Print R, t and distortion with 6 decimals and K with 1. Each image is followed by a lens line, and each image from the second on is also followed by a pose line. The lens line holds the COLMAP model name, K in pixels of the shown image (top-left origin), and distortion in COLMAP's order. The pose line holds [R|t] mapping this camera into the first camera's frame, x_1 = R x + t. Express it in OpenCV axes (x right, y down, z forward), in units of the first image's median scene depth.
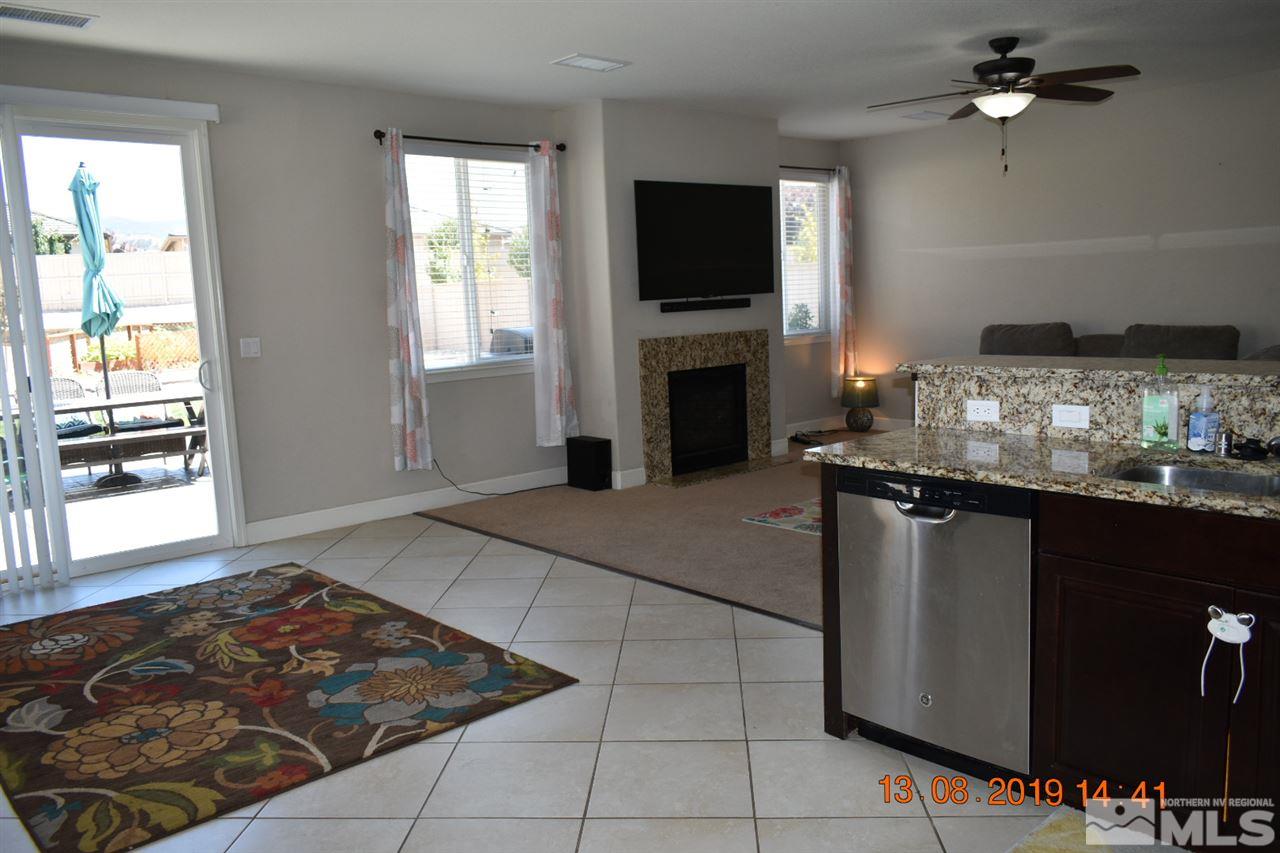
lens RADIAL K [[1006.1, 0, 632.7], [0, 1006.1, 426.7], [0, 0, 1]] dist [-0.021136, 0.002136]
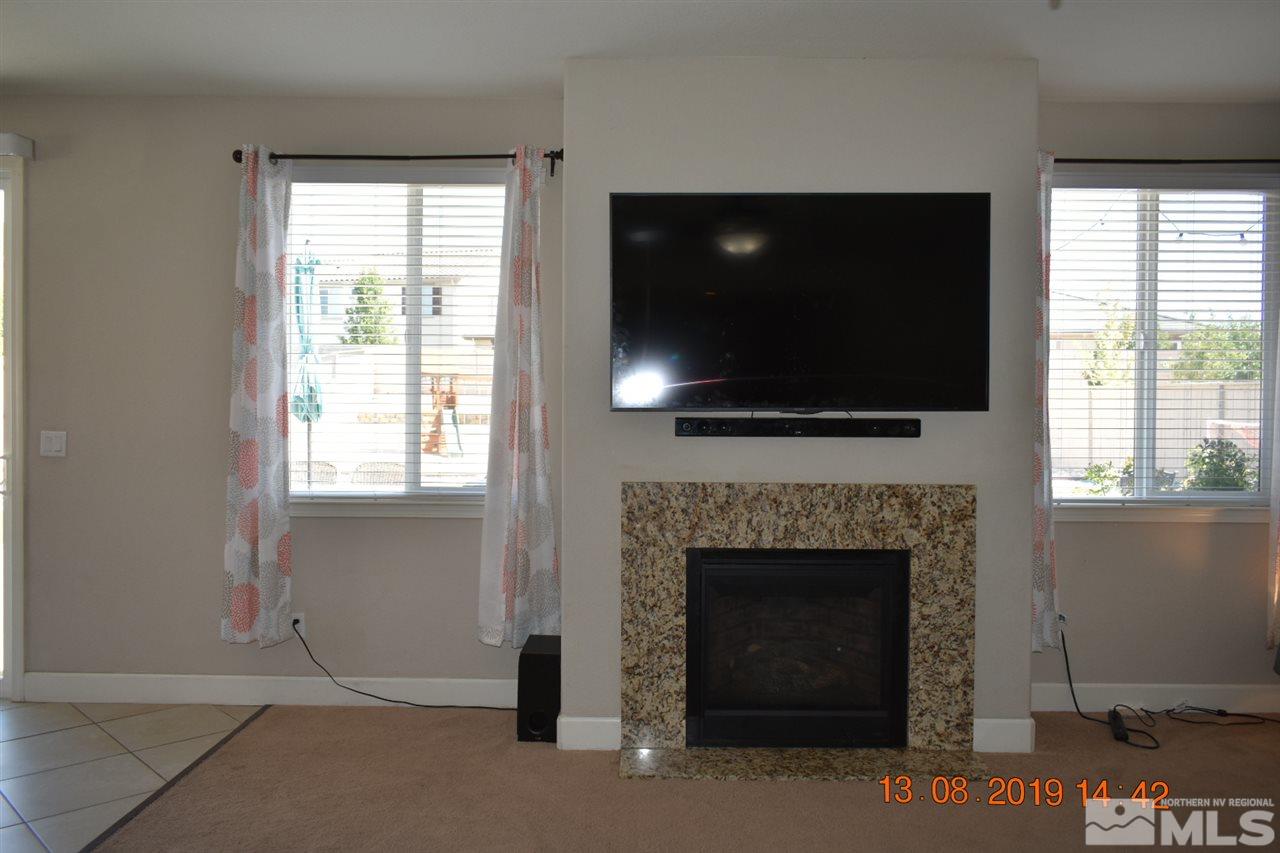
lens RADIAL K [[1006.1, 0, 644.0], [0, 1006.1, 428.9], [0, 0, 1]] dist [-0.021136, 0.002136]
pose [[0.747217, 0.054834, -0.662314, 0.363834], [-0.128388, 0.989727, -0.062905, -0.079952], [0.652061, 0.132037, 0.746581, 0.581067]]
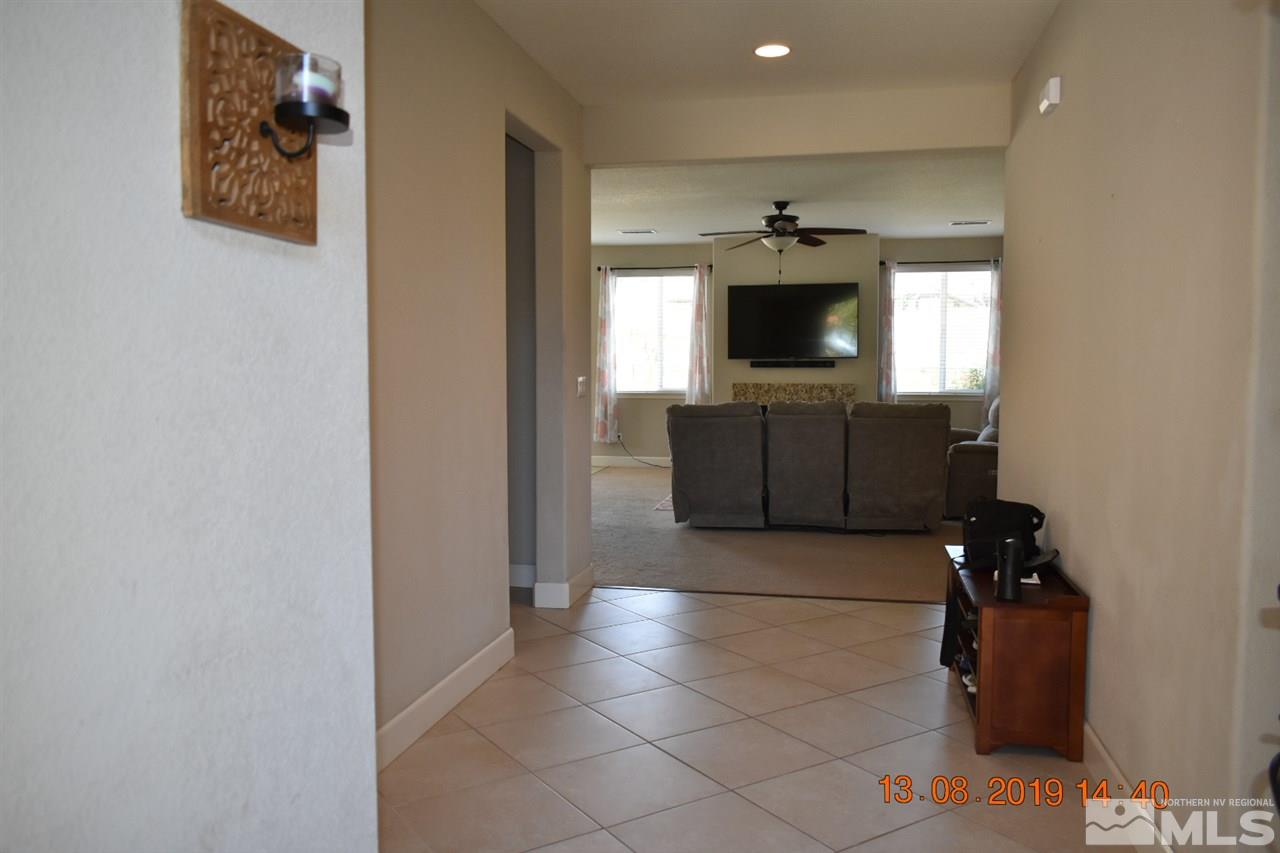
lens RADIAL K [[1006.1, 0, 642.2], [0, 1006.1, 427.3], [0, 0, 1]] dist [-0.021136, 0.002136]
pose [[0.601597, 0.094674, -0.793170, 1.168507], [-0.132714, 0.990998, 0.017627, -0.025013], [0.787698, 0.094661, 0.608745, -0.084368]]
